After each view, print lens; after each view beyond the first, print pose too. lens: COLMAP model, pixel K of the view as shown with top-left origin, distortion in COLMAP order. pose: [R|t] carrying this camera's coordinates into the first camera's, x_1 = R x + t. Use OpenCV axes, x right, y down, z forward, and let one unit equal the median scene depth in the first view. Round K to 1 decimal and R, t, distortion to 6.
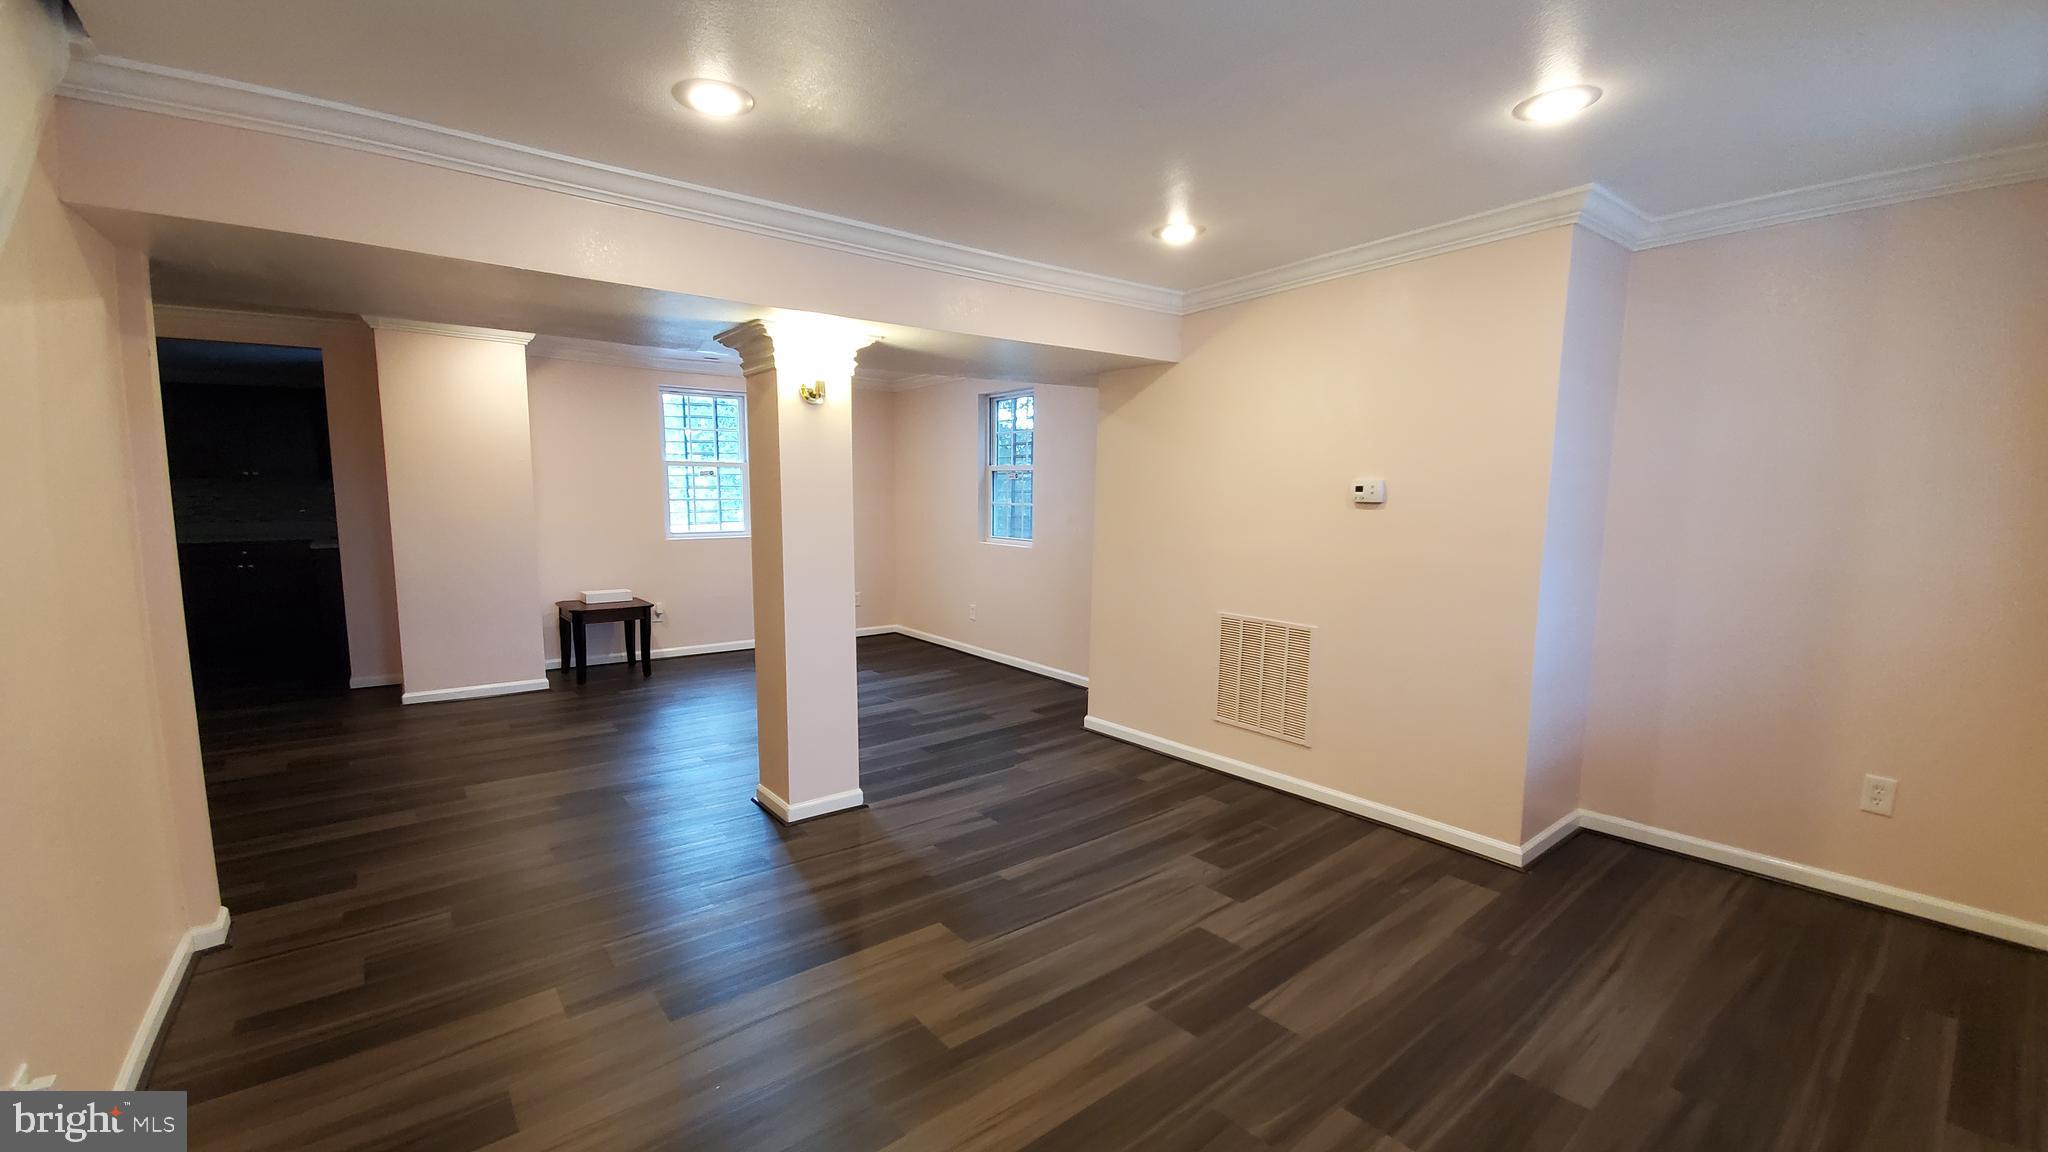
lens RADIAL K [[811.7, 0, 1010.7], [0, 811.7, 582.1], [0, 0, 1]] dist [0.019175, -0.019839]
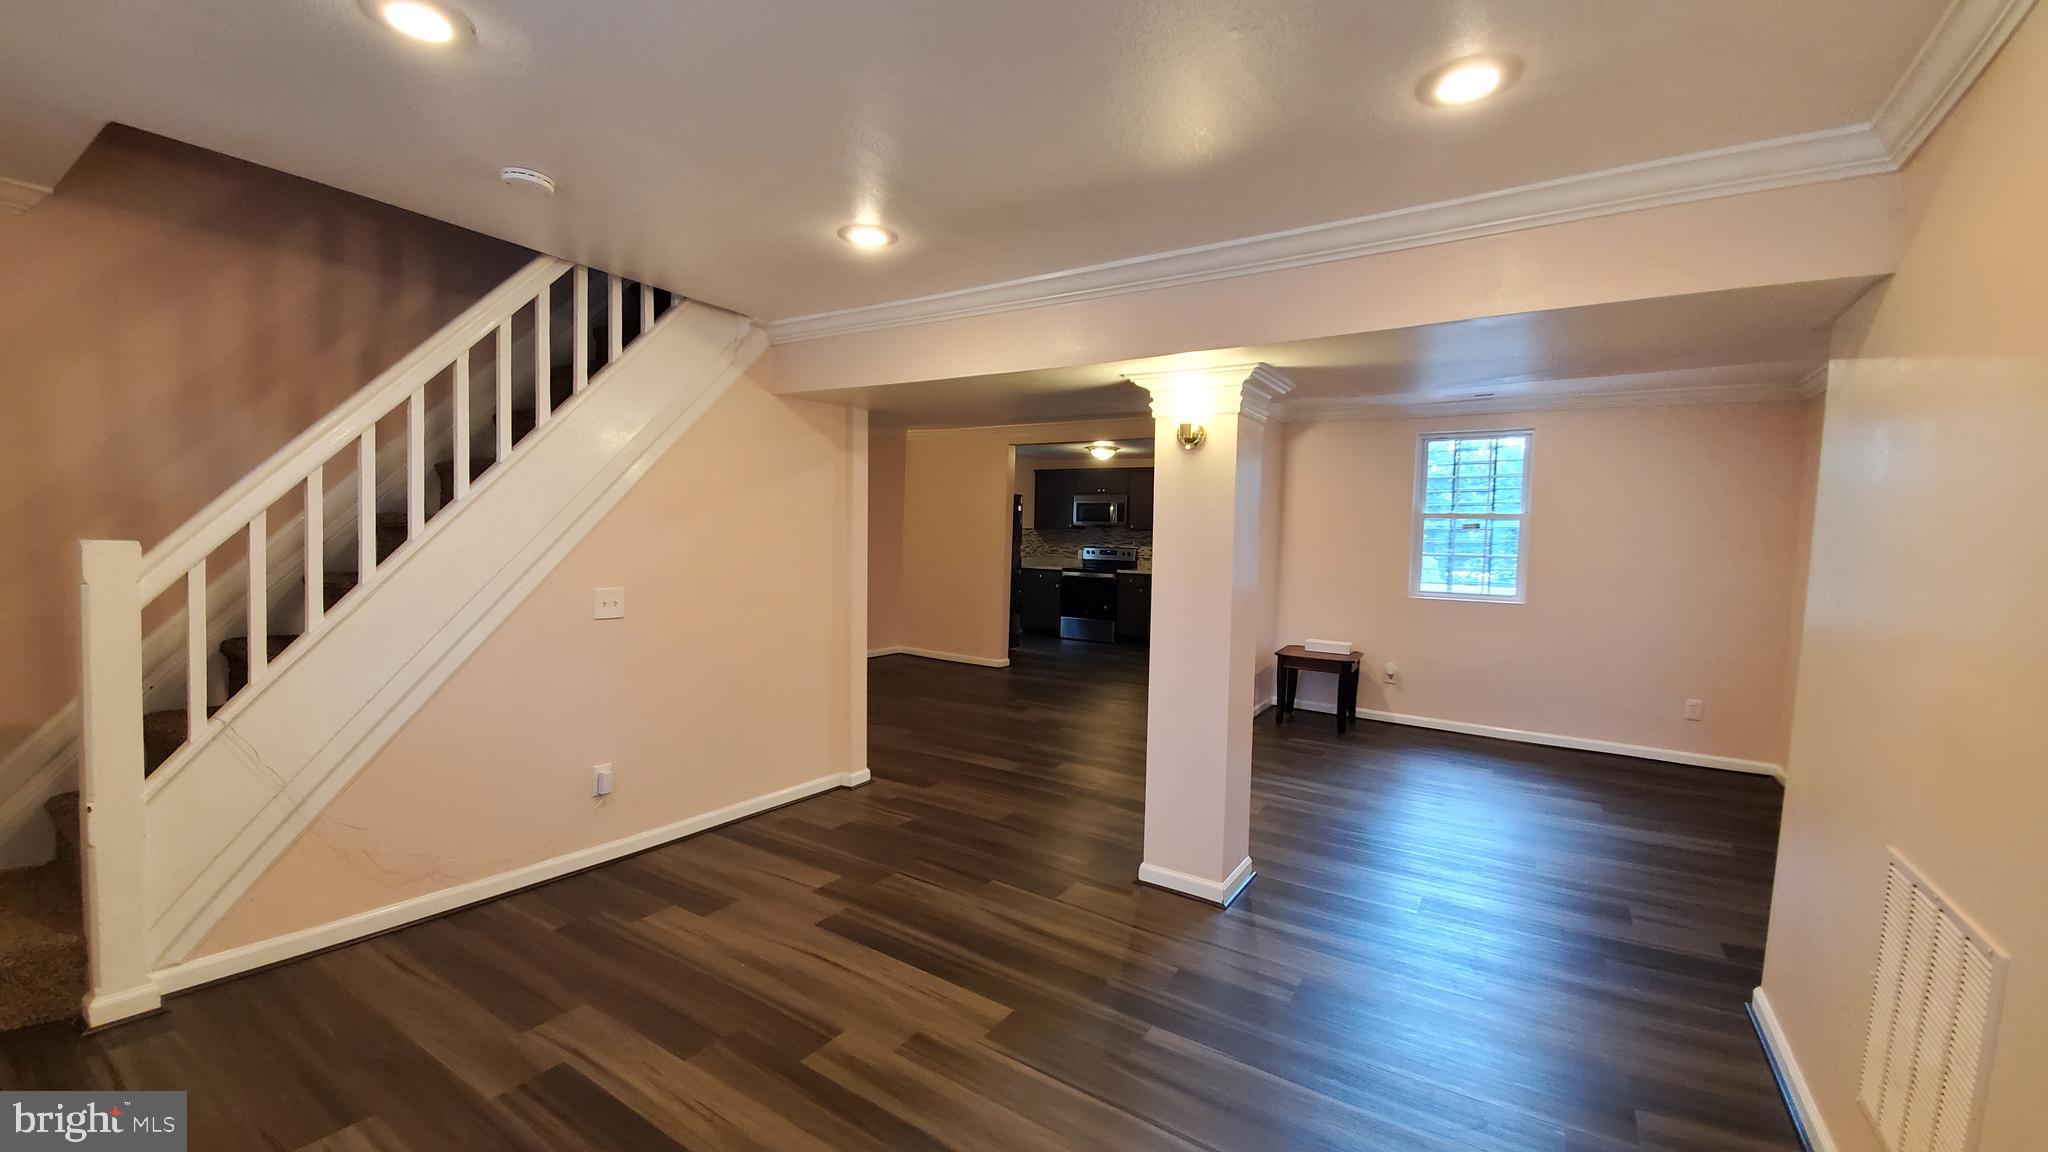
lens RADIAL K [[811.7, 0, 1010.7], [0, 811.7, 582.1], [0, 0, 1]] dist [0.019175, -0.019839]
pose [[0.320493, 0.060138, -0.945340, 0.544663], [-0.127108, 0.991687, 0.019994, -0.053697], [0.938684, 0.113753, 0.325473, 0.473827]]
